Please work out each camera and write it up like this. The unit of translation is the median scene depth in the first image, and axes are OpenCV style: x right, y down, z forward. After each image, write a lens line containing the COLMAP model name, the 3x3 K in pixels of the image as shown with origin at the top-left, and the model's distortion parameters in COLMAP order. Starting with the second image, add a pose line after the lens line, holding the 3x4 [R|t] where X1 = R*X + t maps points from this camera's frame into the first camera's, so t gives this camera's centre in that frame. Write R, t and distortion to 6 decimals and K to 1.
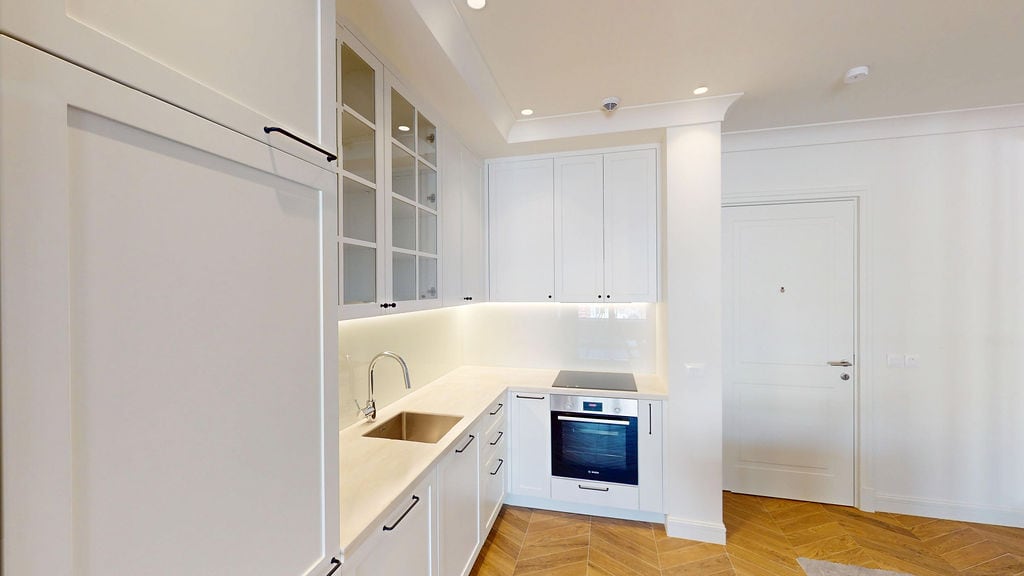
lens RADIAL K [[372.6, 0, 509.9], [0, 372.6, 289.8], [0, 0, 1]] dist [-0.003945, -0.000155]
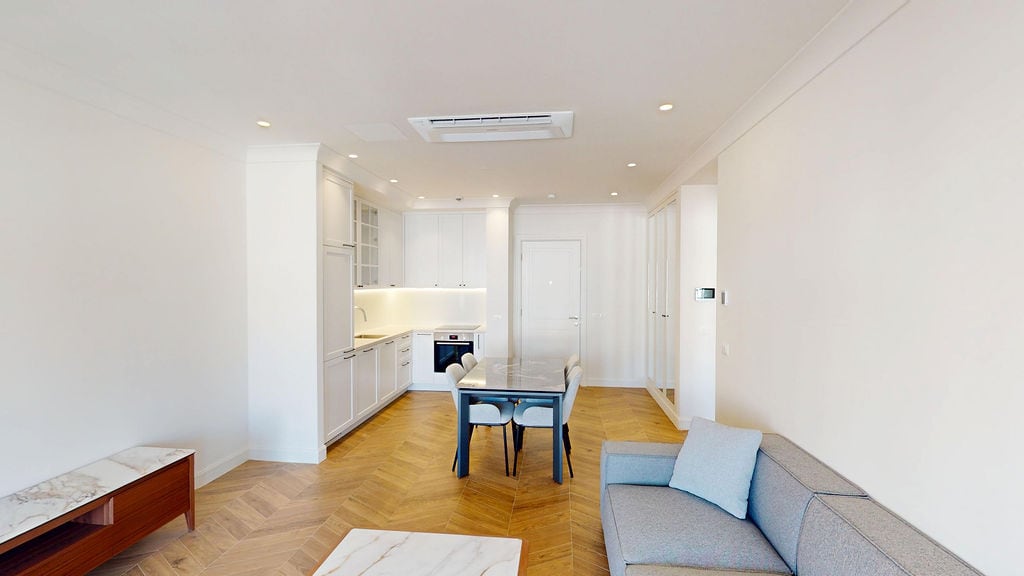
lens RADIAL K [[423.5, 0, 510.5], [0, 423.5, 289.0], [0, 0, 1]] dist [-0.001927, 0.000024]
pose [[0.990687, 0.009203, 0.135845, 0.218009], [-0.010787, 0.999882, 0.010933, 0.011244], [-0.135728, -0.012297, 0.990670, -1.429692]]
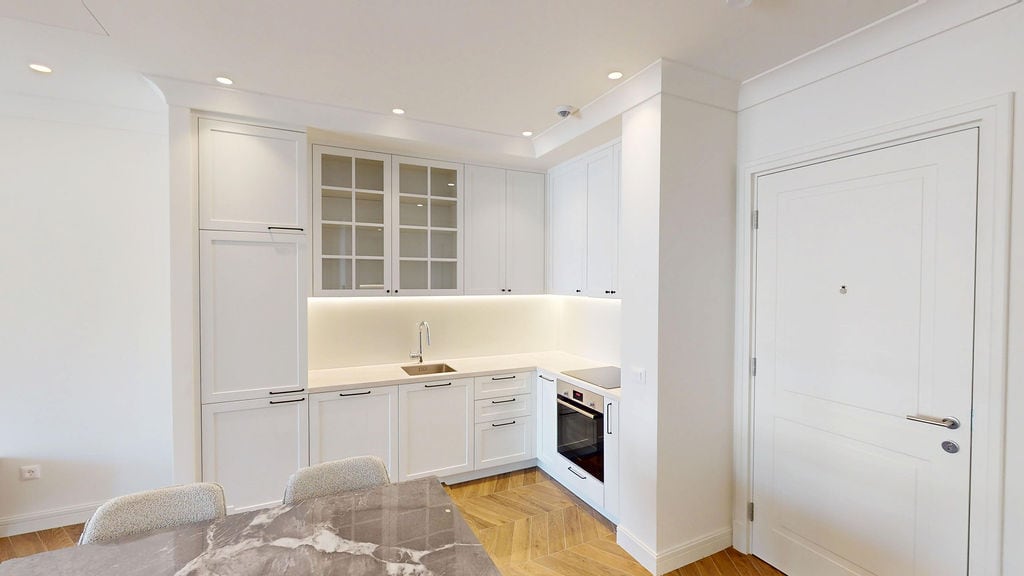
lens RADIAL K [[423.5, 0, 513.3], [0, 423.5, 291.2], [0, 0, 1]] dist [-0.001927, 0.000024]
pose [[0.649700, 0.026721, -0.759721, 1.022122], [-0.012301, 0.999621, 0.024639, -0.009751], [0.760091, -0.006663, 0.649782, 0.087025]]
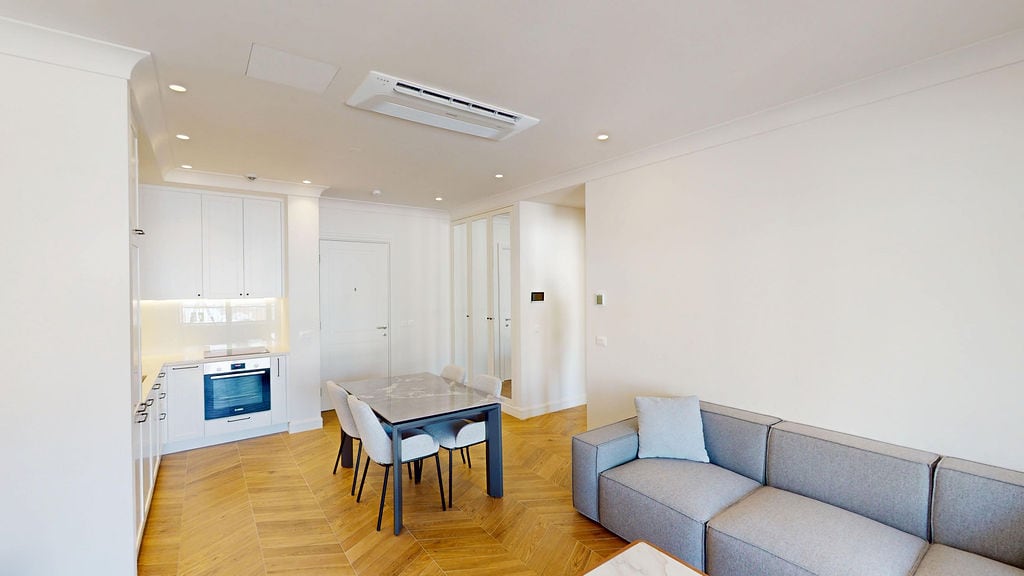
lens RADIAL K [[423.5, 0, 513.1], [0, 423.5, 290.2], [0, 0, 1]] dist [-0.001927, 0.000024]
pose [[0.631297, -0.004124, 0.775530, -0.416256], [0.005434, 0.999985, 0.000895, 0.005791], [-0.775522, 0.003649, 0.631310, -0.984432]]
